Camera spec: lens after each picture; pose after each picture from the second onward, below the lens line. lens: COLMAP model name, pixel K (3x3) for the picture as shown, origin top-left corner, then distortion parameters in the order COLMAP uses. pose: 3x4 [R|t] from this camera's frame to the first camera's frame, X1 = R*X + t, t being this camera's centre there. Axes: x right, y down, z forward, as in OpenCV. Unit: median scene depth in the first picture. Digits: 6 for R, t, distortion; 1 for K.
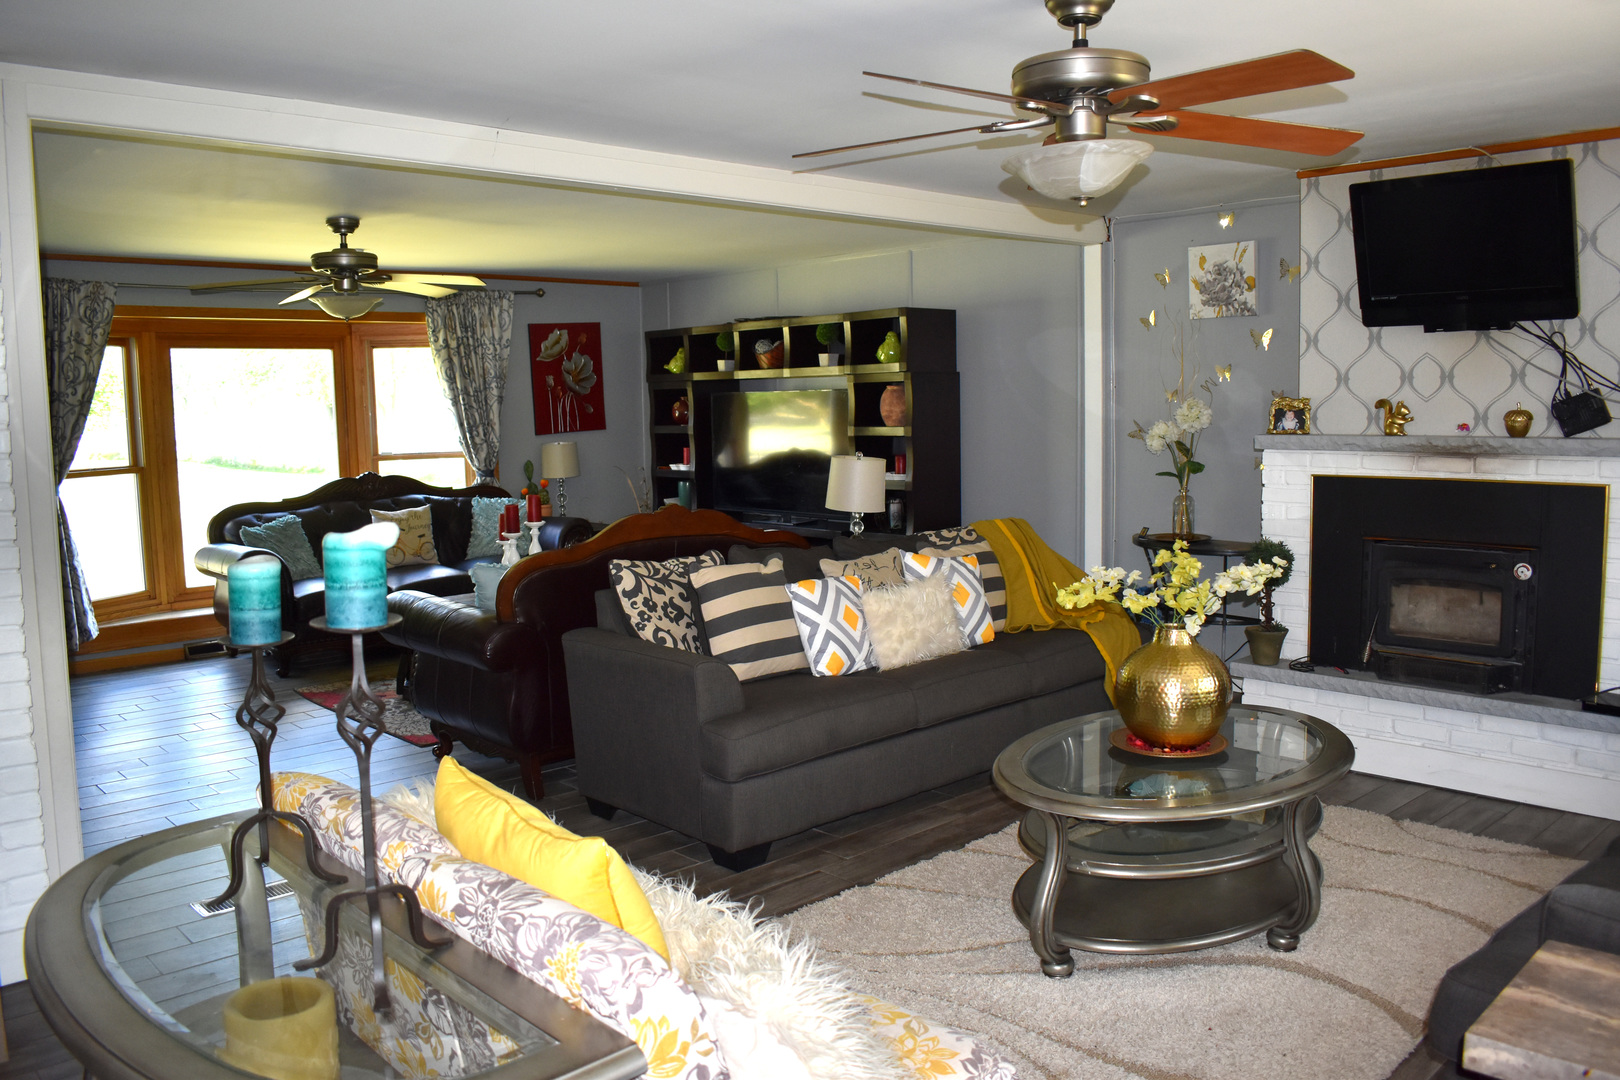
lens RADIAL K [[1256.4, 0, 804.6], [0, 1256.4, 541.0], [0, 0, 1]] dist [-0.095216, 0.014507]
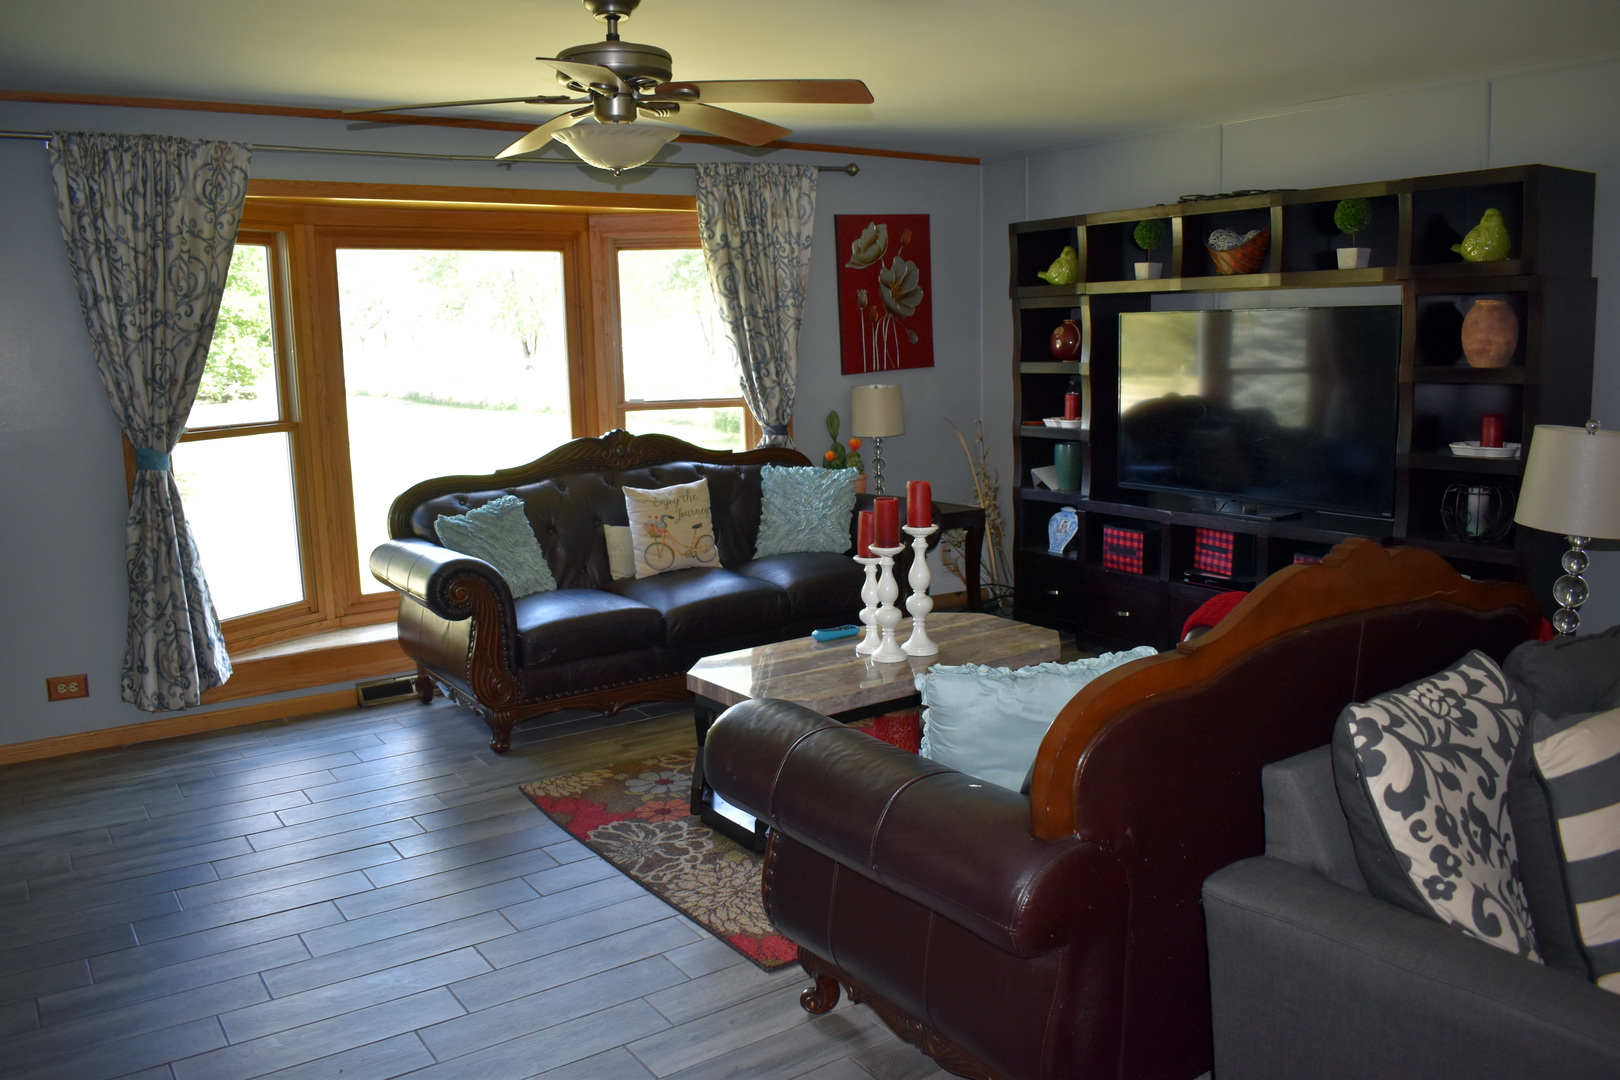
lens RADIAL K [[1256.4, 0, 806.9], [0, 1256.4, 544.1], [0, 0, 1]] dist [-0.095216, 0.014507]
pose [[0.989918, 0.018498, -0.140428, -0.175855], [-0.010901, 0.998444, 0.054682, -0.036651], [0.141221, -0.052600, 0.988580, 0.387039]]
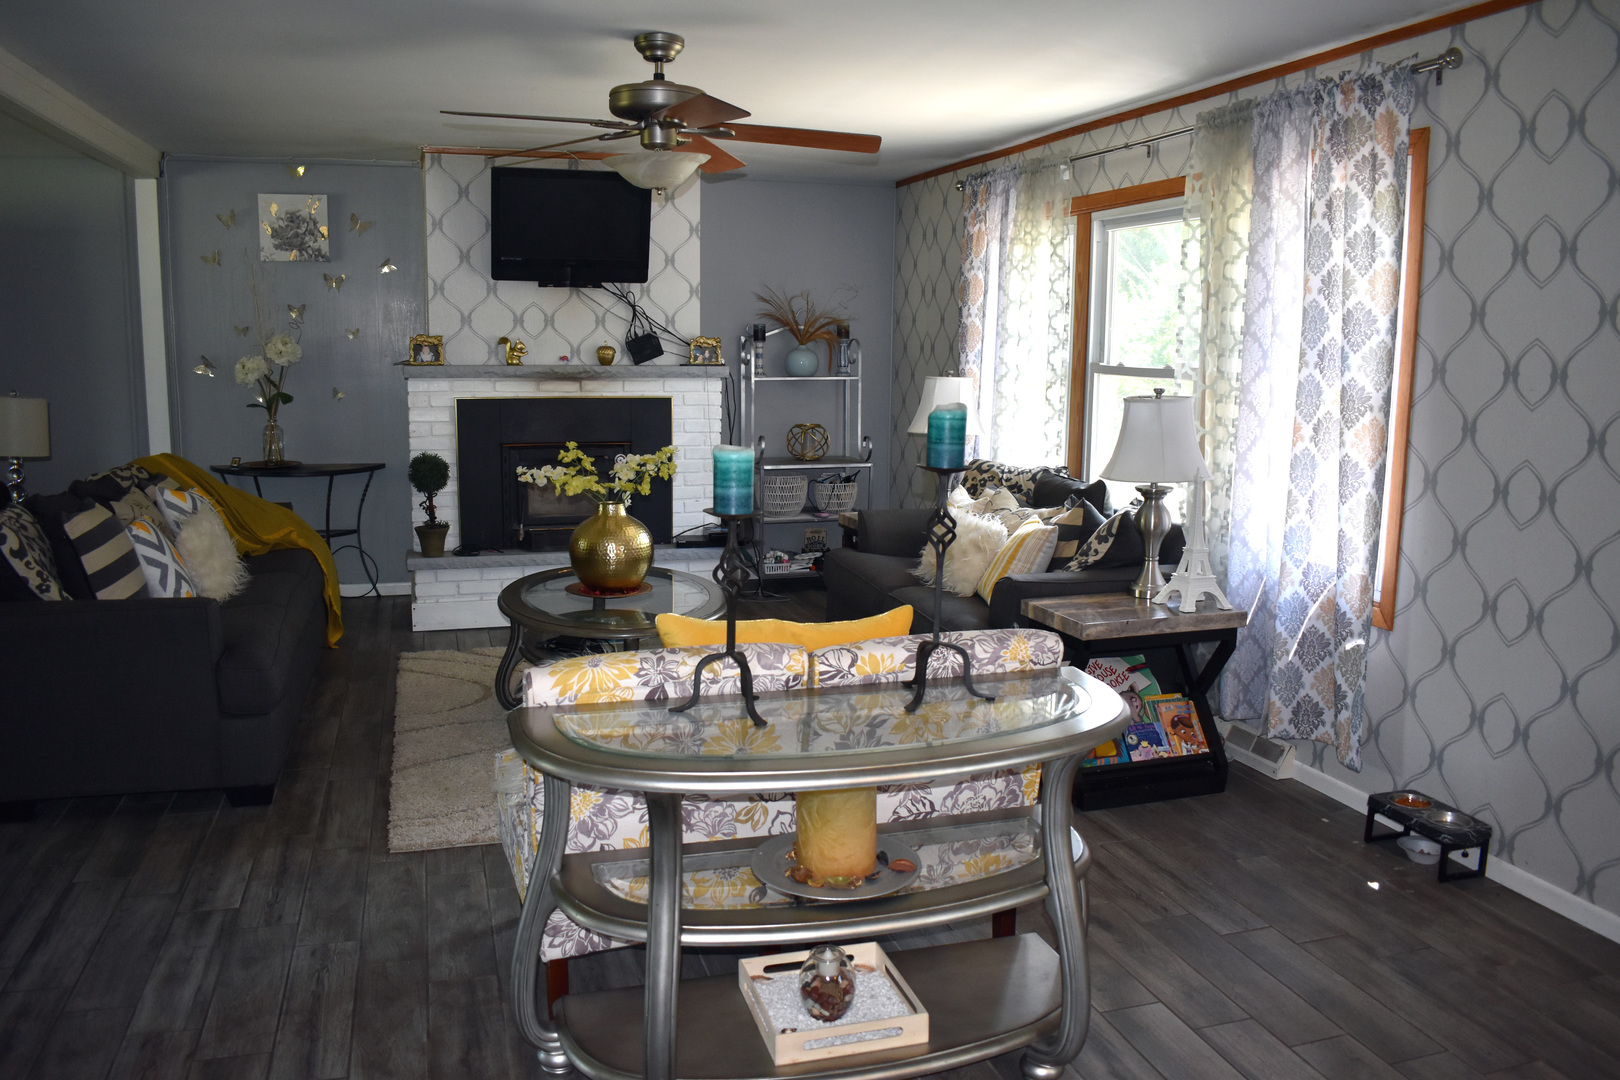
lens RADIAL K [[1256.4, 0, 805.5], [0, 1256.4, 543.7], [0, 0, 1]] dist [-0.095216, 0.014507]
pose [[0.440636, -0.120984, 0.889496, -0.409803], [0.078115, 0.992285, 0.096269, -0.001110], [-0.894281, 0.027063, 0.446687, 0.099477]]
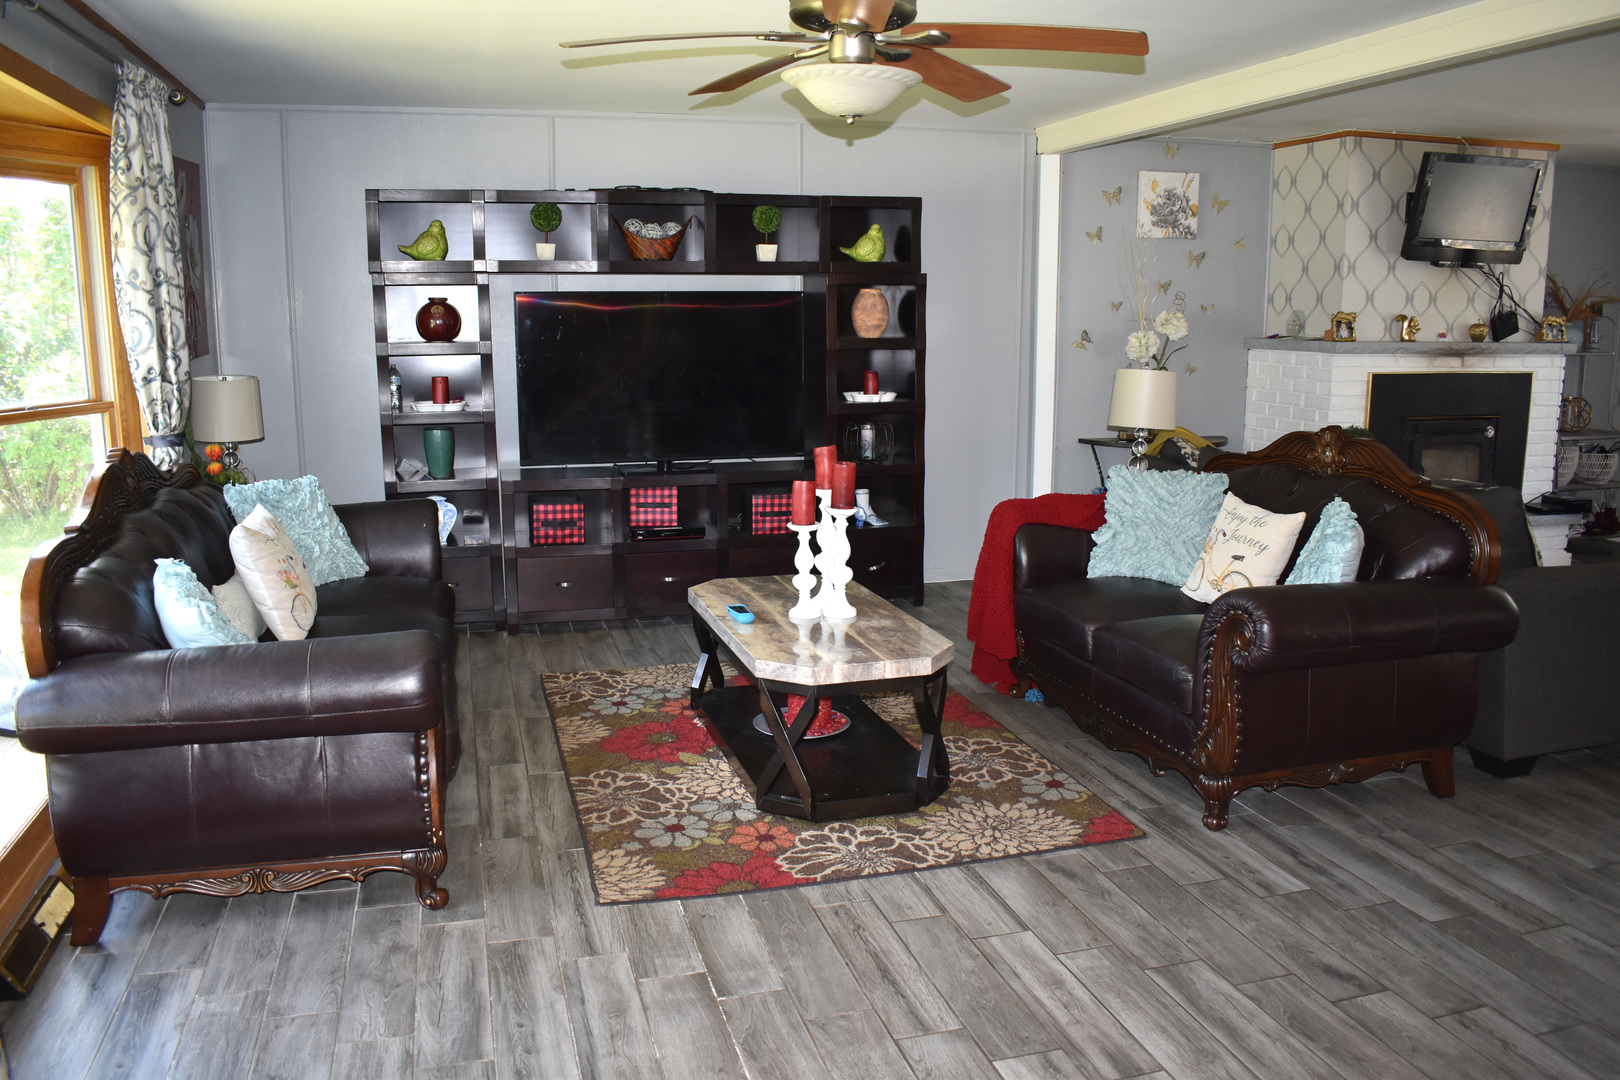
lens RADIAL K [[1256.4, 0, 807.3], [0, 1256.4, 544.0], [0, 0, 1]] dist [-0.095216, 0.014507]
pose [[0.457483, -0.145428, 0.877246, -0.738207], [0.091689, 0.988992, 0.116137, -0.058505], [-0.884479, 0.027303, 0.465781, 0.679697]]
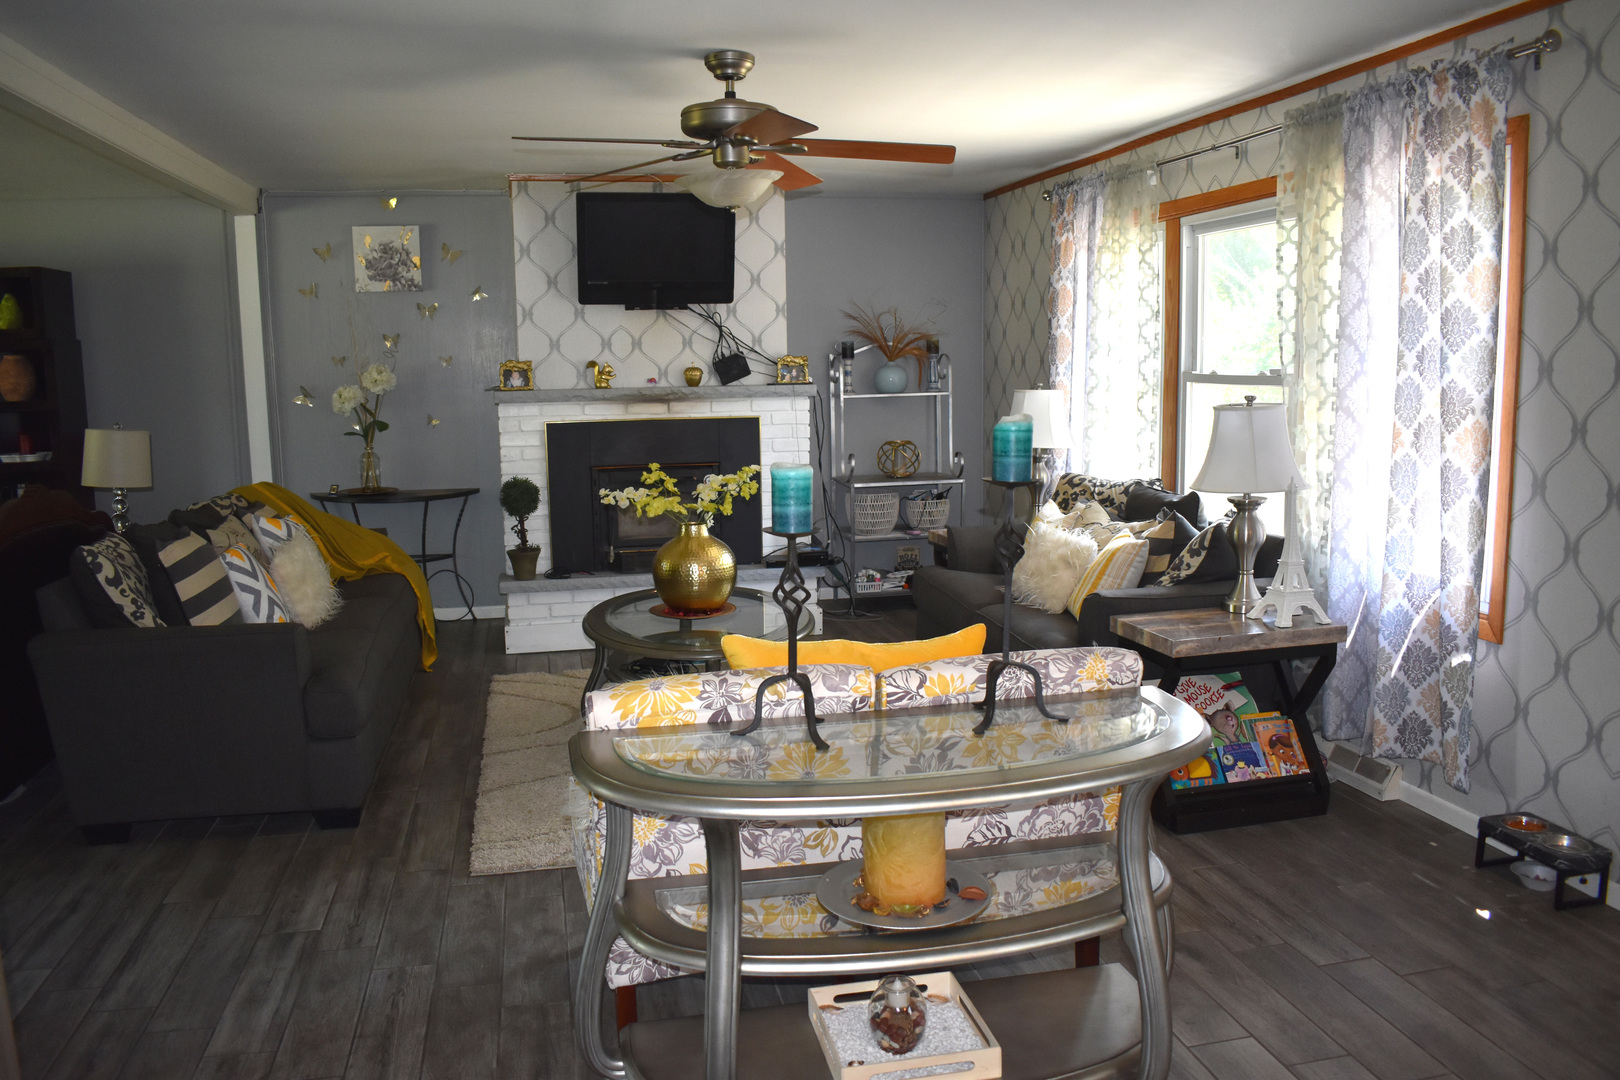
lens RADIAL K [[1256.4, 0, 807.2], [0, 1256.4, 545.3], [0, 0, 1]] dist [-0.095216, 0.014507]
pose [[0.511114, -0.116083, 0.851638, -0.396930], [0.099747, 0.992154, 0.075373, 0.000747], [-0.853705, 0.046425, 0.518683, 0.092962]]
